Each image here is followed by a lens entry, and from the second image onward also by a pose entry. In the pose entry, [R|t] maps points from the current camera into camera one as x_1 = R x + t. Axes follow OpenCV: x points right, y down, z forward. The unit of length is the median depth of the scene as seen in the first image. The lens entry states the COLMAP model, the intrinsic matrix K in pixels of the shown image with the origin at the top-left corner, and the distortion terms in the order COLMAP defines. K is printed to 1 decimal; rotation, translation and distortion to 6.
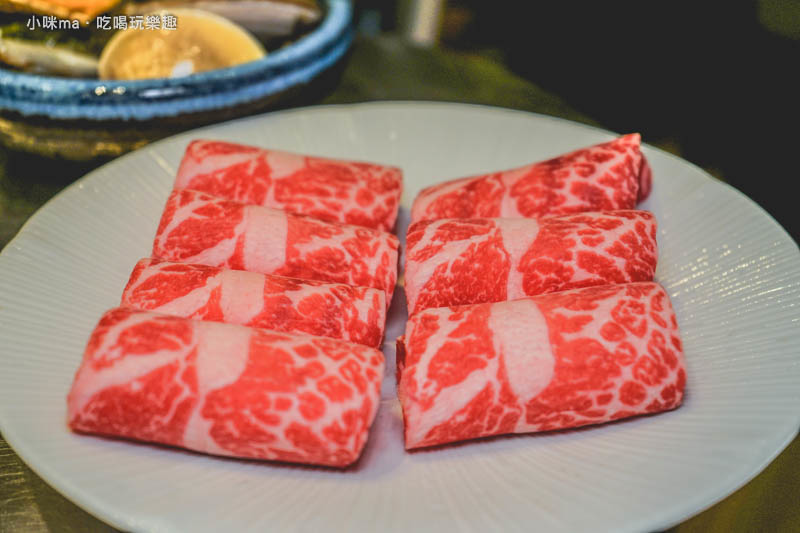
lens RADIAL K [[1092.8, 0, 400.1], [0, 1092.8, 266.8], [0, 0, 1]] dist [0.010514, 0.000000]
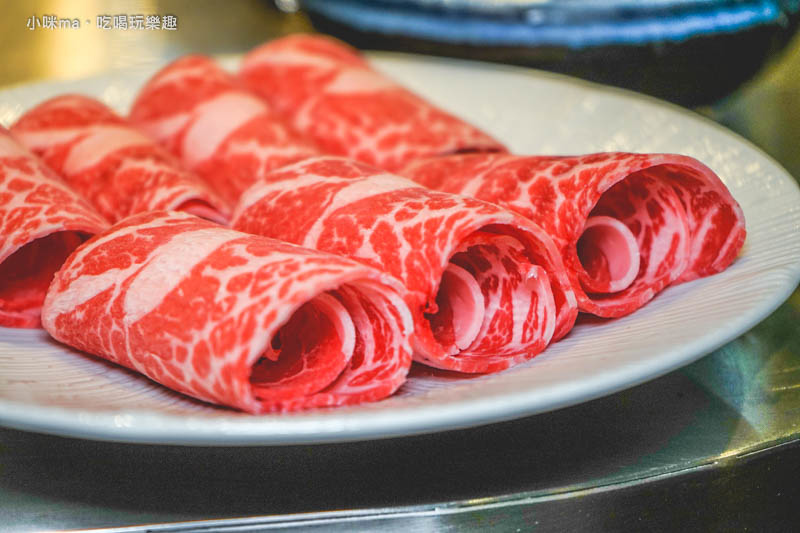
lens RADIAL K [[1587.0, 0, 400.2], [0, 1587.0, 266.2], [0, 0, 1]] dist [-0.184547, 0.000000]
pose [[0.645239, 0.311660, -0.697521, 0.904114], [-0.409382, 0.911910, 0.028754, -0.021942], [0.645038, 0.266999, 0.715987, 0.281393]]
